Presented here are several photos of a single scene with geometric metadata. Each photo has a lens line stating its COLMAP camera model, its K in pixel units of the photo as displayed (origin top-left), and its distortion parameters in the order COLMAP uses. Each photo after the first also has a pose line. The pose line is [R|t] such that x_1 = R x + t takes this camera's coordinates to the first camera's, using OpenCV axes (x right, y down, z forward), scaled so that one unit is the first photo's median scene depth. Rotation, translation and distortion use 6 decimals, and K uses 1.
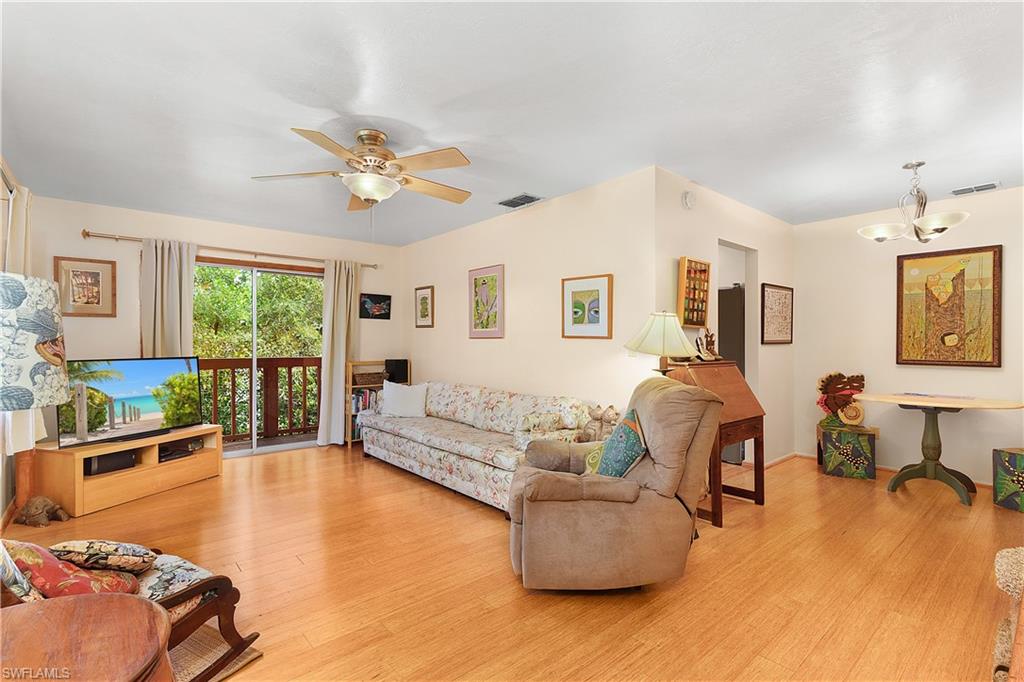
lens RADIAL K [[478.9, 0, 506.7], [0, 478.9, 344.8], [0, 0, 1]] dist [-0.001455, 0.001356]
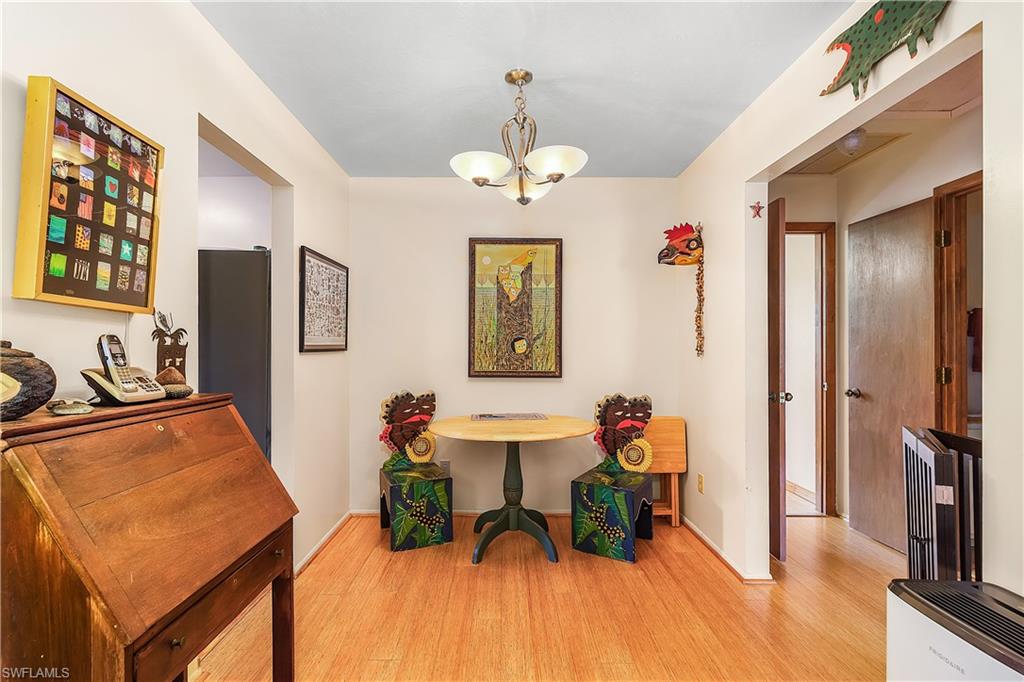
lens RADIAL K [[478.9, 0, 504.6], [0, 478.9, 348.0], [0, 0, 1]] dist [-0.001455, 0.001356]
pose [[0.647851, 0.001729, 0.761765, 0.272892], [0.001291, 0.999993, -0.003368, -0.004386], [-0.761766, 0.003166, 0.647845, 0.473527]]
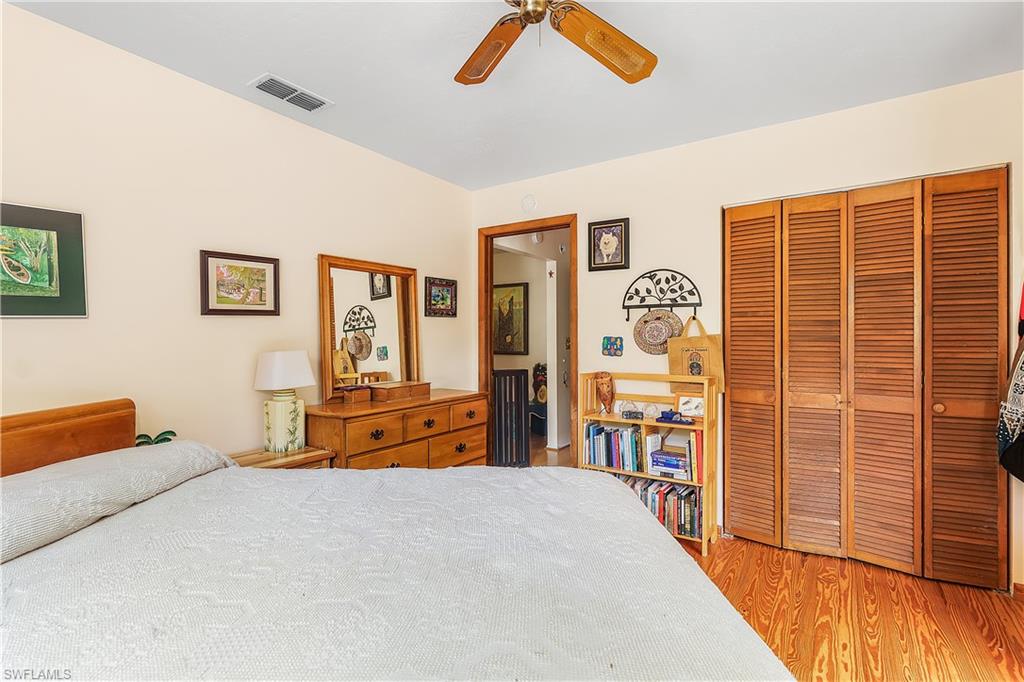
lens RADIAL K [[478.9, 0, 511.5], [0, 478.9, 342.5], [0, 0, 1]] dist [-0.001455, 0.001356]
pose [[0.965388, -0.006900, 0.260726, 0.497517], [0.005260, 0.999962, 0.006985, -0.008124], [-0.260764, -0.005372, 0.965388, -0.583072]]
